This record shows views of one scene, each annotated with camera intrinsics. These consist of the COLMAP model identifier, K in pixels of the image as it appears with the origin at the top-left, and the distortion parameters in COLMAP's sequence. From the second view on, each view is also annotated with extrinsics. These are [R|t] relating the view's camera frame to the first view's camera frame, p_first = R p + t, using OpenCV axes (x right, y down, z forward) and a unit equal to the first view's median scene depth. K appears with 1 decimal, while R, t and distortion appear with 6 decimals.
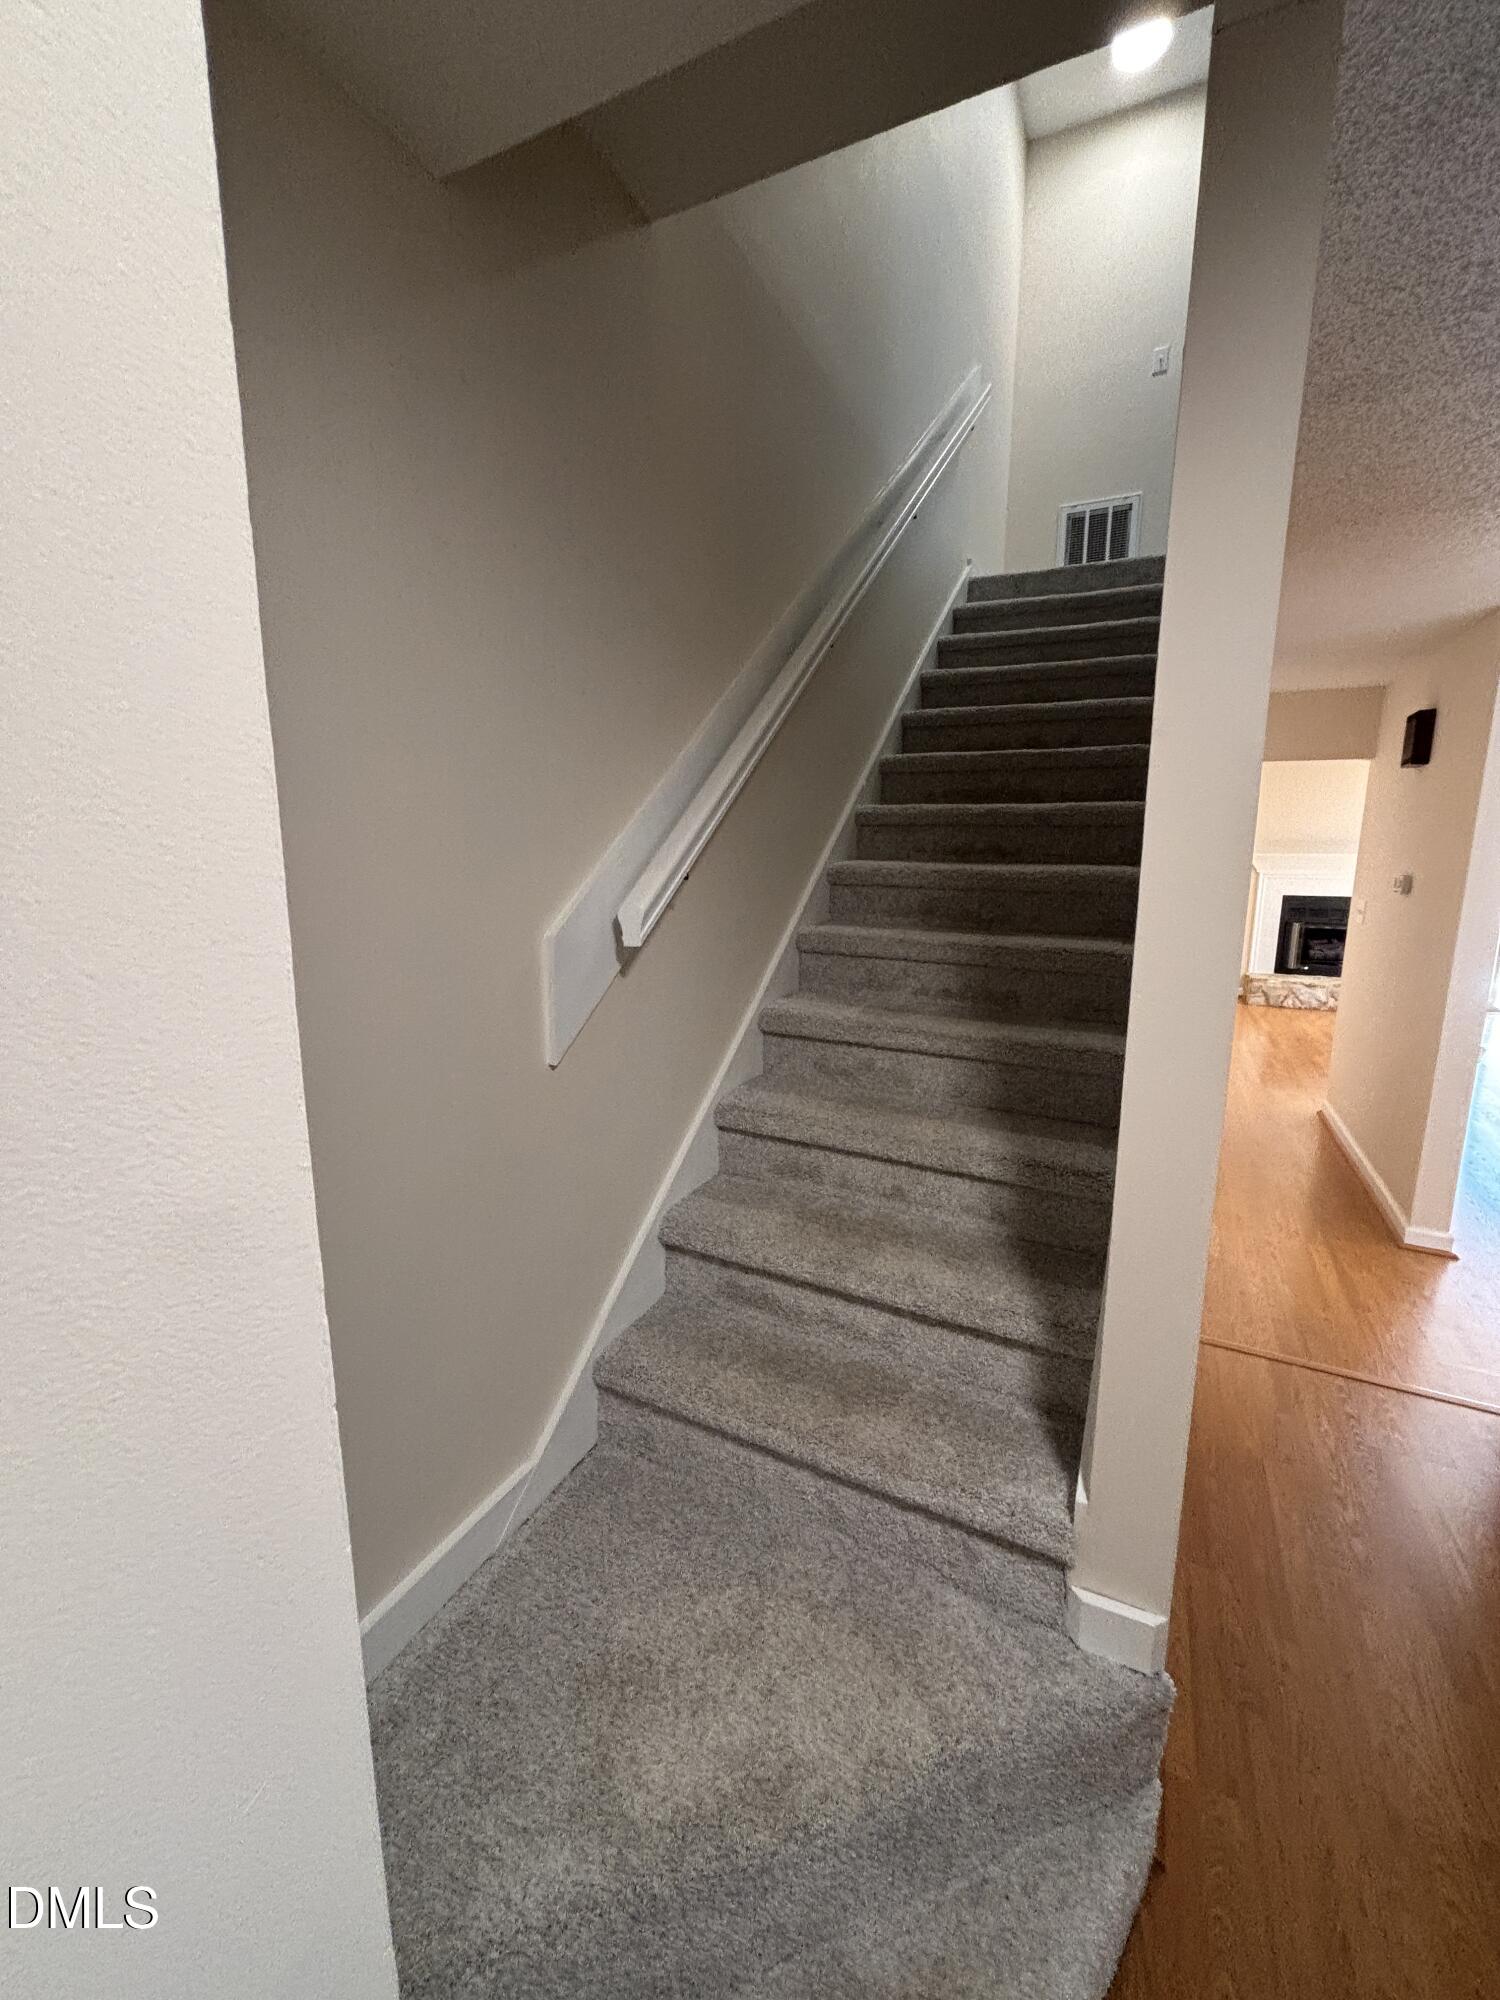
lens RADIAL K [[806.2, 0, 747.5], [0, 806.2, 998.1], [0, 0, 1]] dist [0.006857, -0.000310]
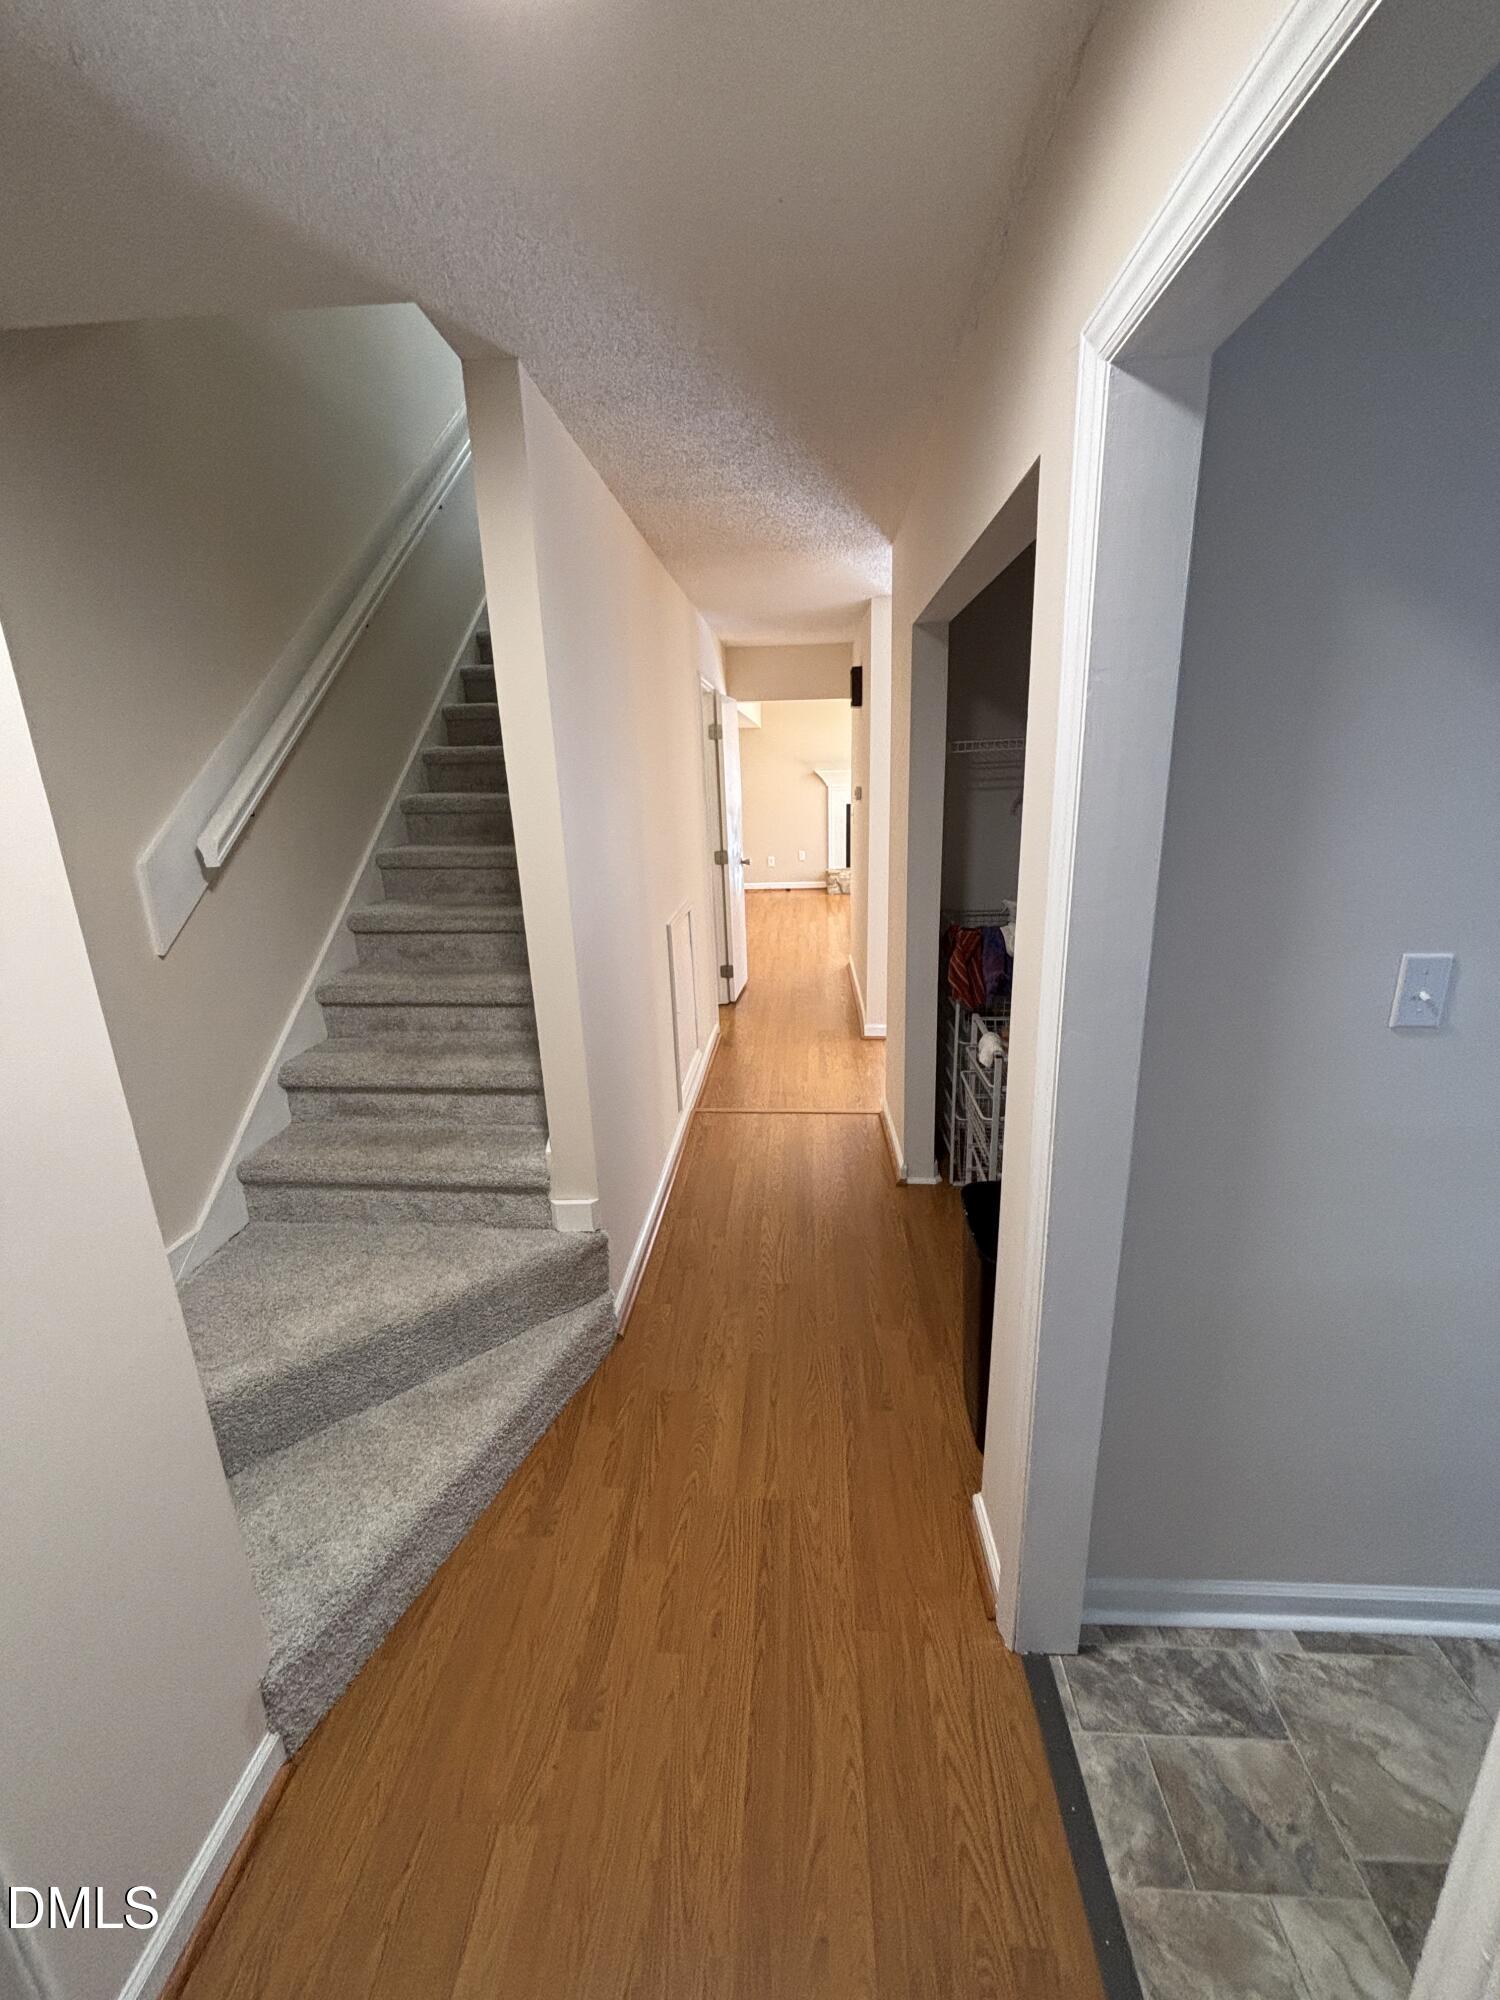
lens RADIAL K [[806.2, 0, 736.3], [0, 806.2, 994.0], [0, 0, 1]] dist [0.006857, -0.000310]
pose [[0.924929, -0.135645, 0.355116, 0.142600], [0.105495, 0.989068, 0.103026, 0.089742], [-0.365209, -0.057828, 0.929128, -0.551524]]
